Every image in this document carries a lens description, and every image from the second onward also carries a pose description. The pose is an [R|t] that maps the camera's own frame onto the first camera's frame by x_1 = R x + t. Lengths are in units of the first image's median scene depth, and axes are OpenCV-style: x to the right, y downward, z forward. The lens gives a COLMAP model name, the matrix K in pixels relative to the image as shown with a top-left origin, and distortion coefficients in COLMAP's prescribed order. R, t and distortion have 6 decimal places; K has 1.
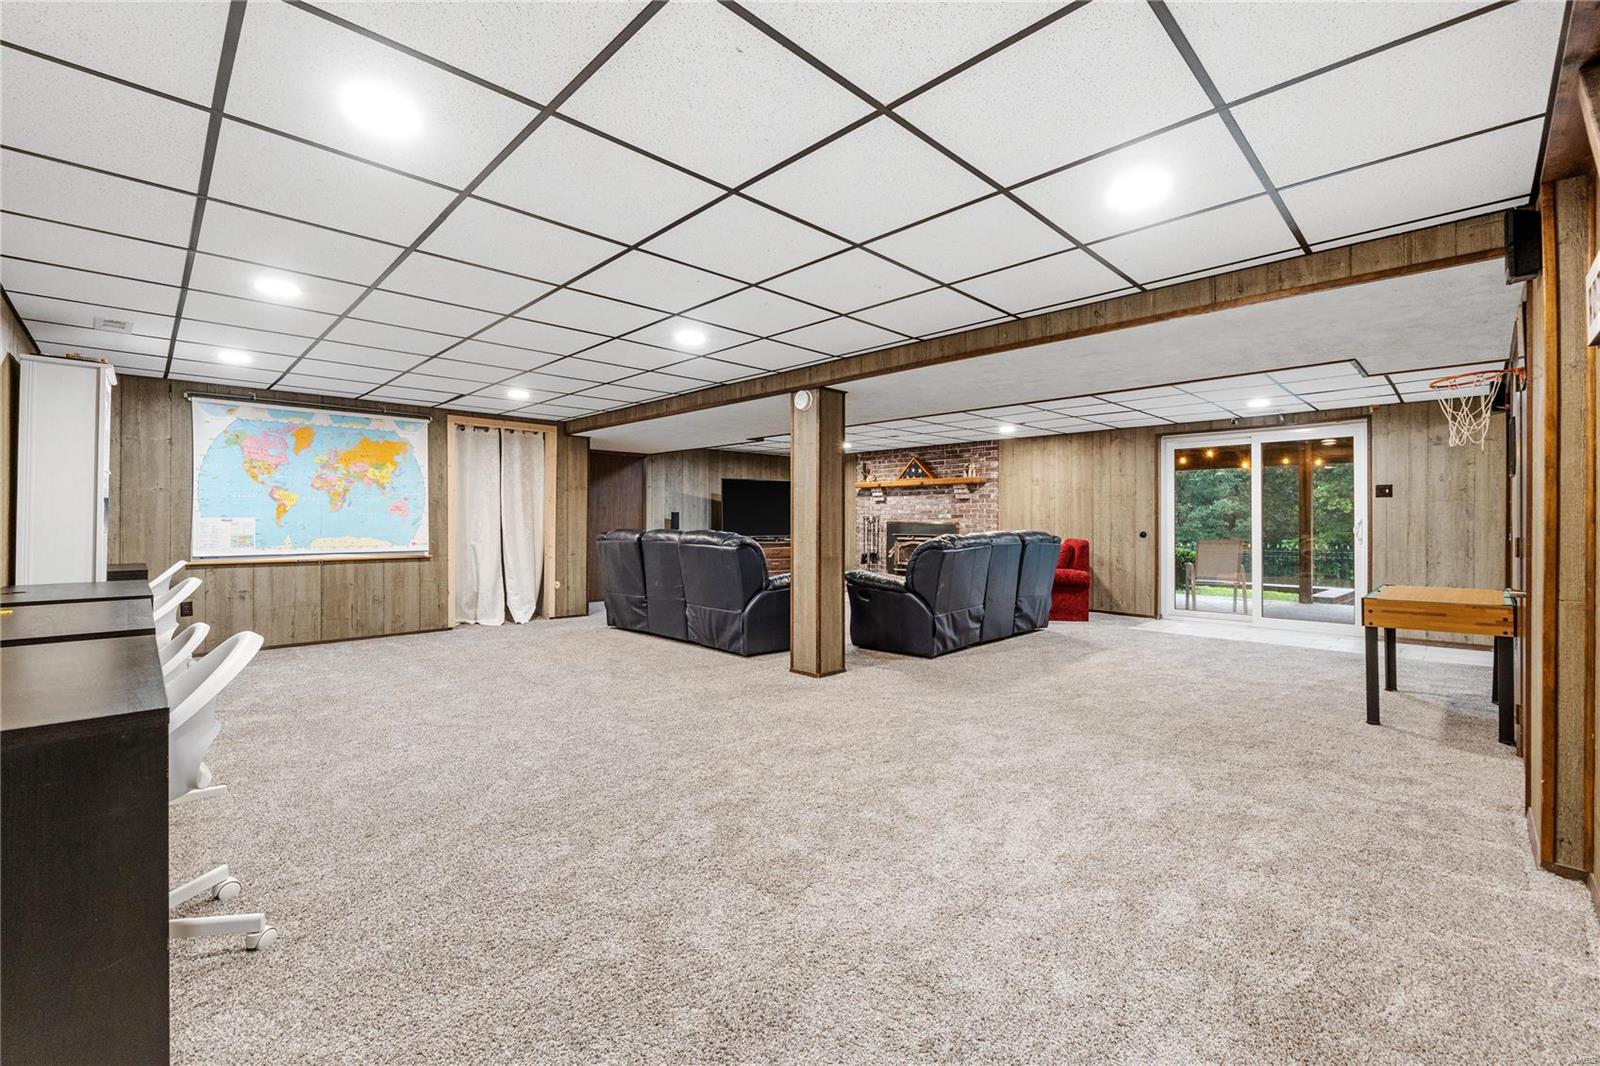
lens RADIAL K [[674.8, 0, 802.4], [0, 674.8, 523.9], [0, 0, 1]] dist [-0.008887, 0.000997]
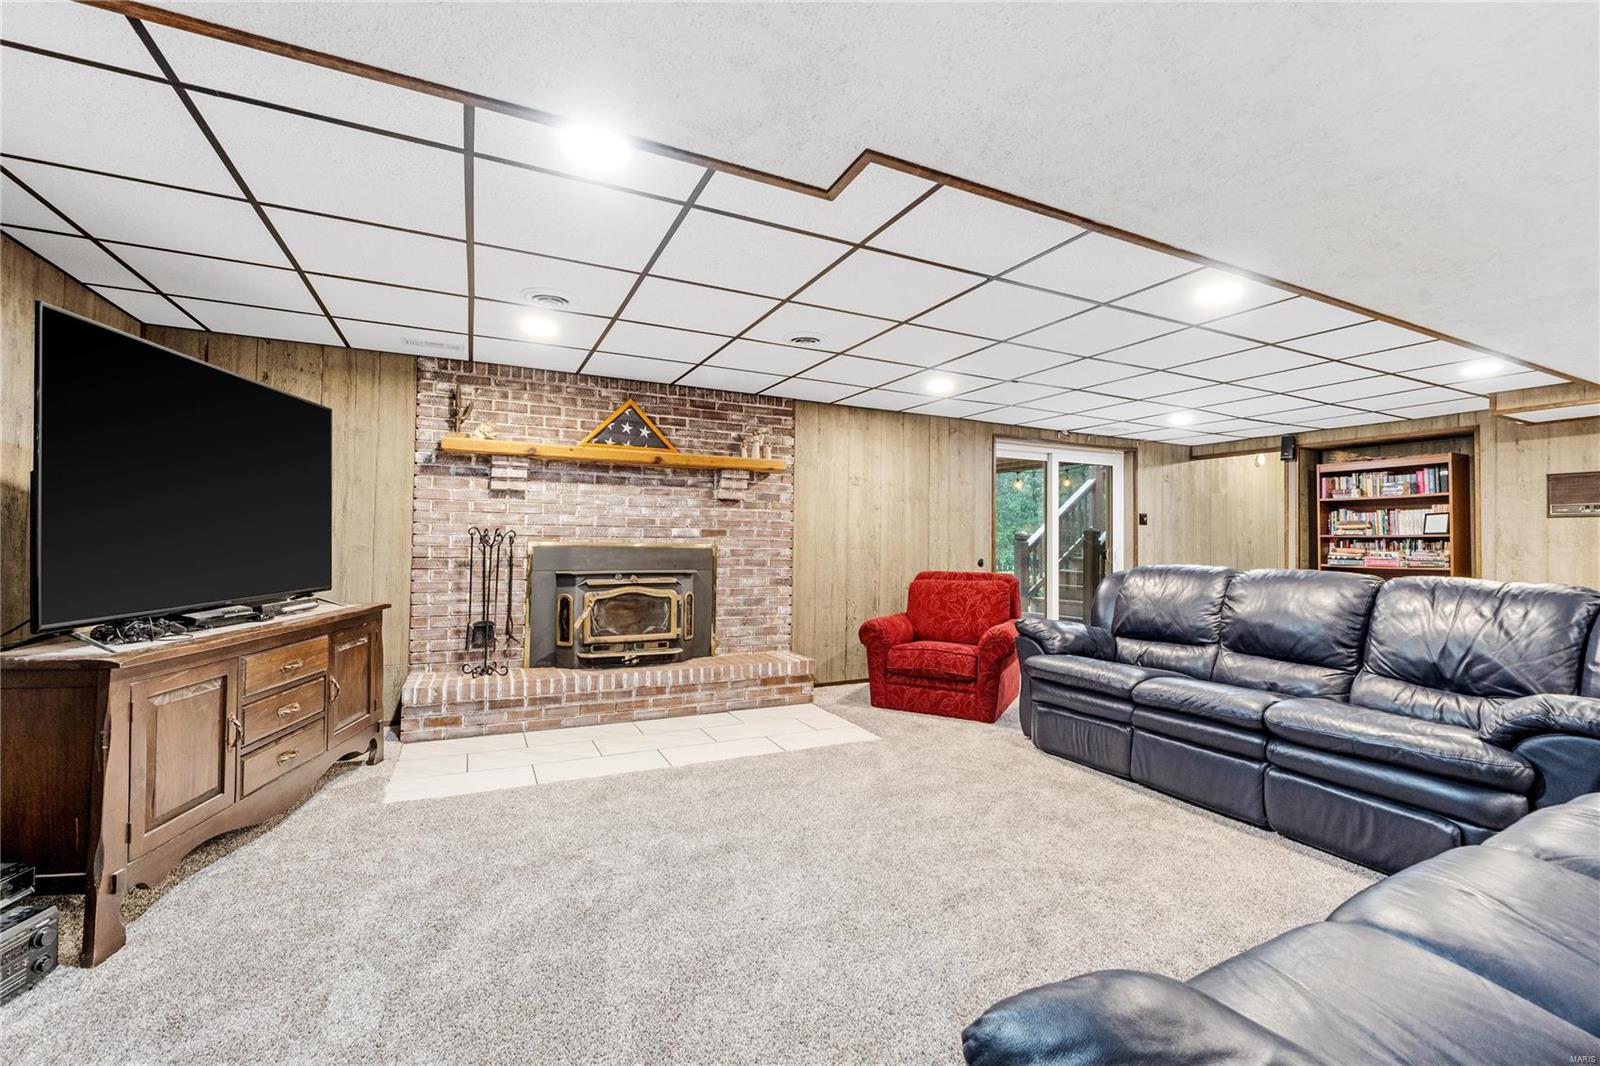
lens RADIAL K [[674.8, 0, 806.2], [0, 674.8, 540.5], [0, 0, 1]] dist [-0.008887, 0.000997]
pose [[0.321452, 0.004707, 0.946914, -0.231984], [-0.008641, 0.999961, -0.002037, -0.005183], [-0.946886, -0.007527, 0.321480, 0.777839]]
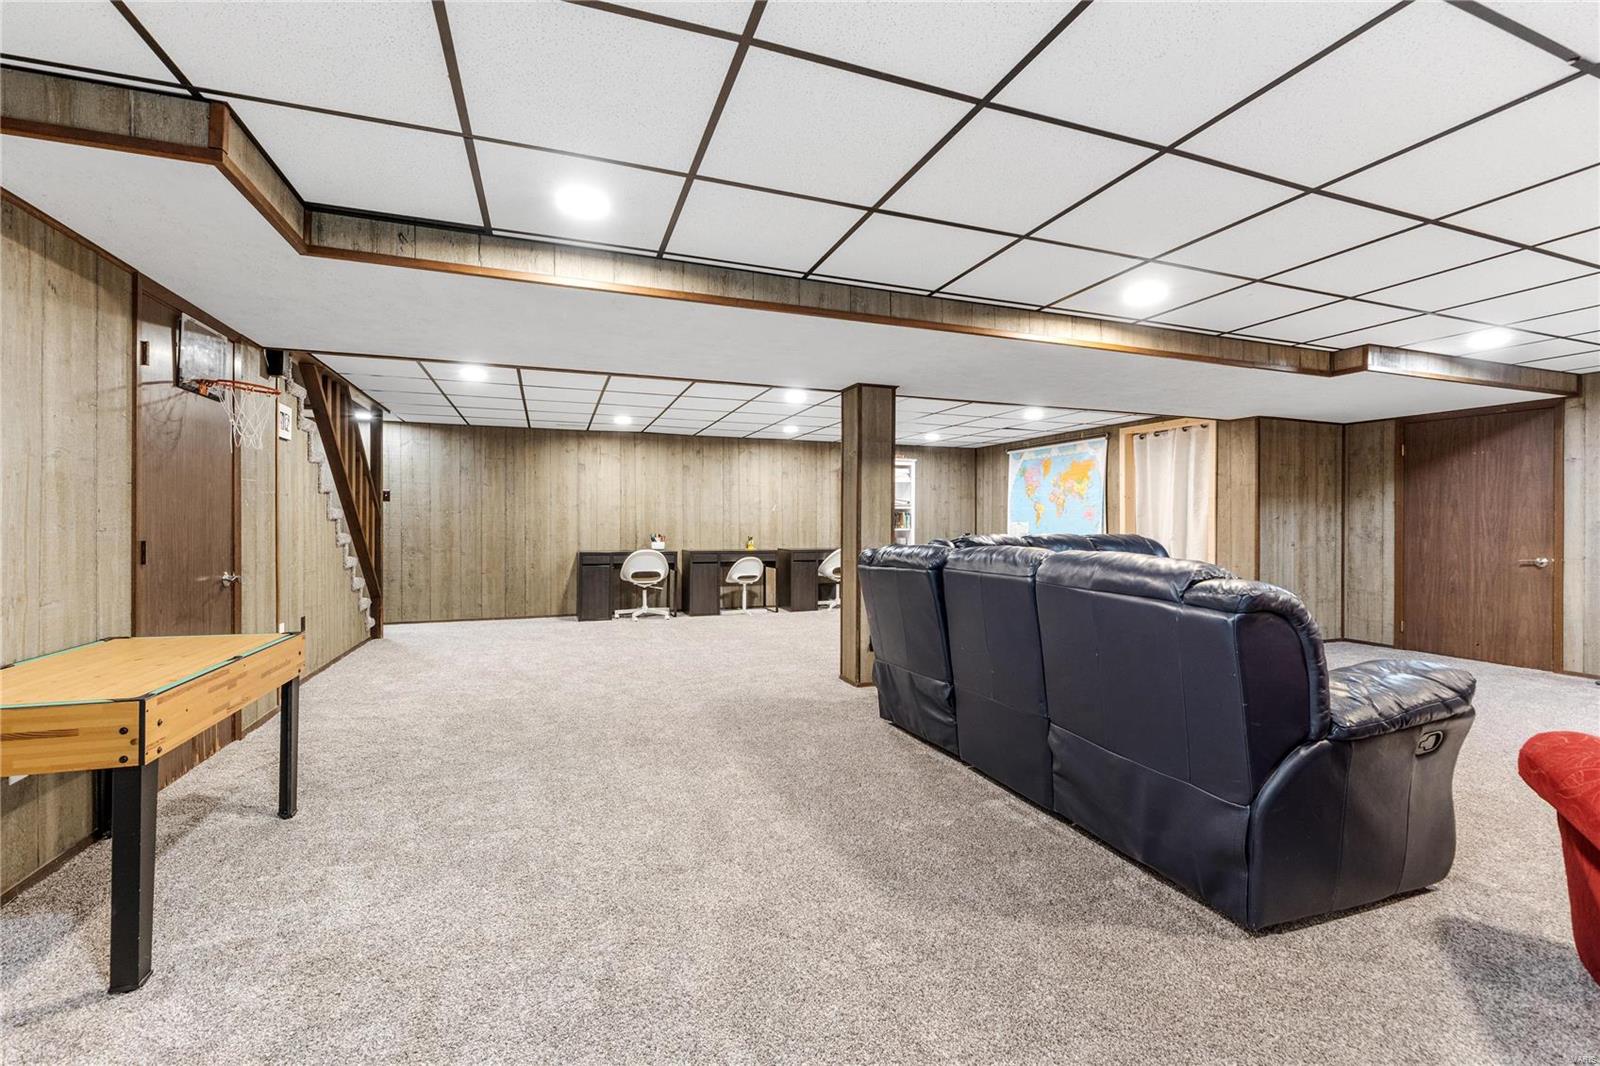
lens RADIAL K [[674.8, 0, 796.8], [0, 674.8, 522.6], [0, 0, 1]] dist [-0.008887, 0.000997]
pose [[-0.427243, -0.000827, -0.904136, 0.486606], [-0.006902, 0.999973, 0.002347, -0.004559], [0.904110, 0.007243, -0.427238, 0.690655]]
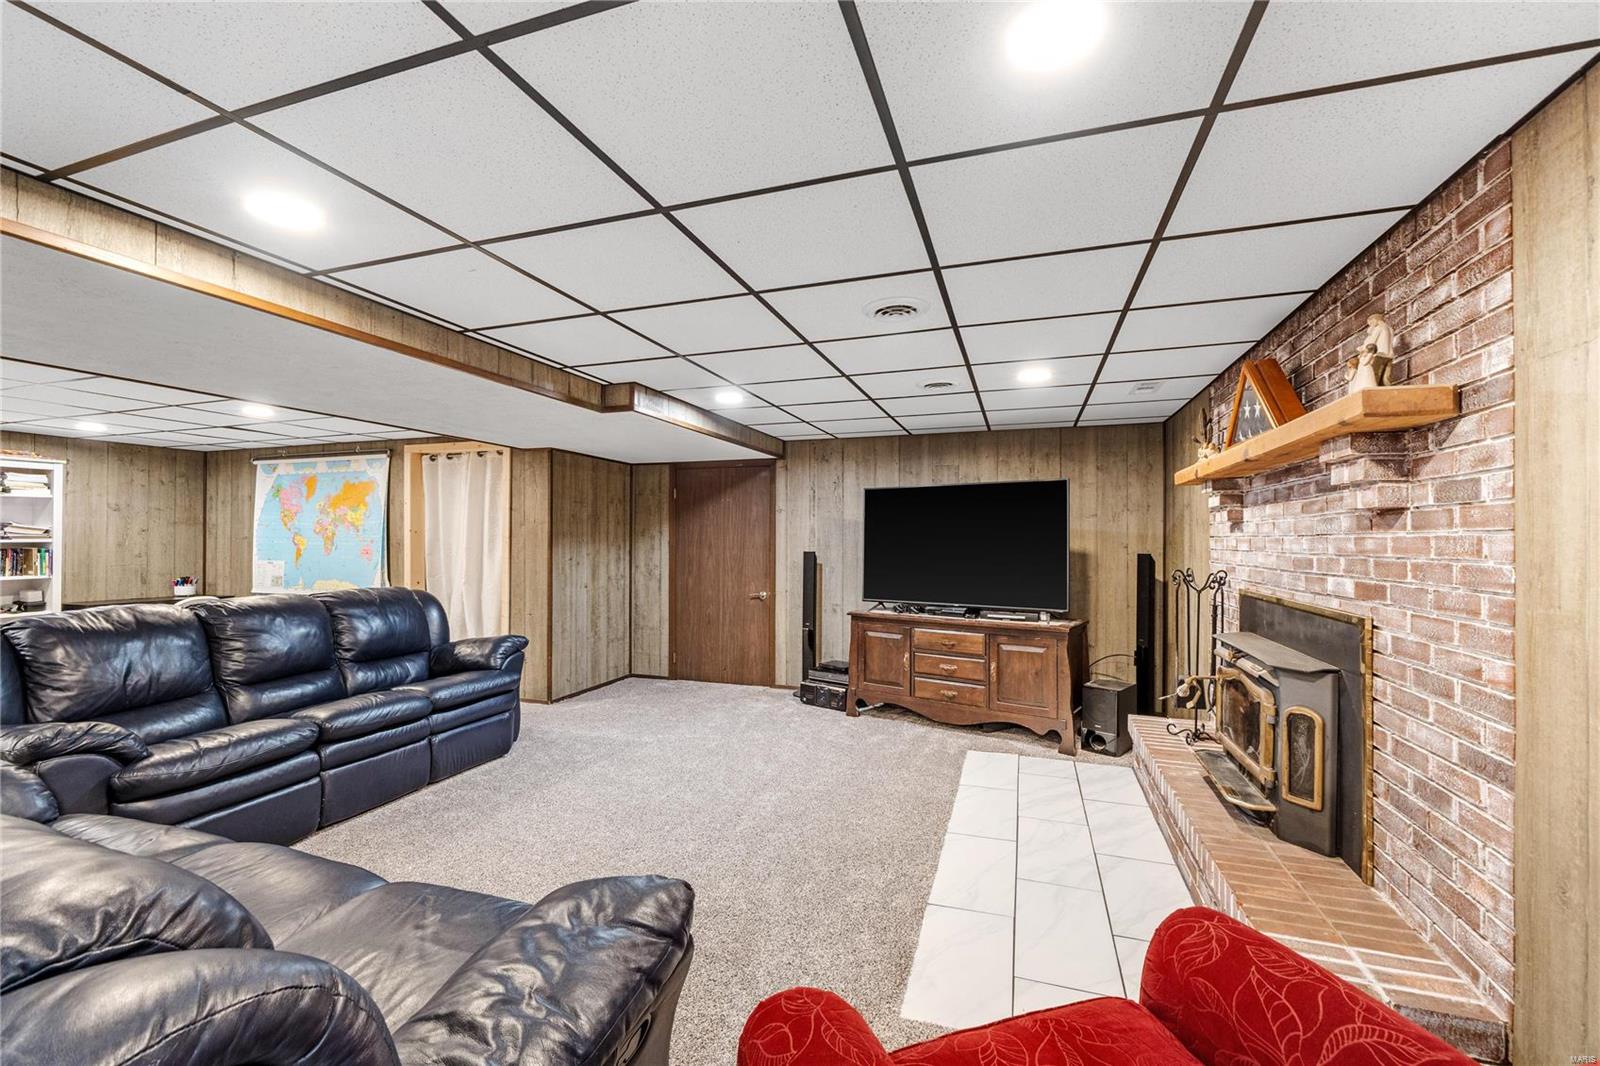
lens RADIAL K [[674.8, 0, 803.3], [0, 674.8, 532.9], [0, 0, 1]] dist [-0.008887, 0.000997]
pose [[0.441864, -0.009320, -0.897034, 0.344255], [-0.004324, 0.999912, -0.012518, -0.026657], [0.897071, 0.009410, 0.441785, 0.750509]]
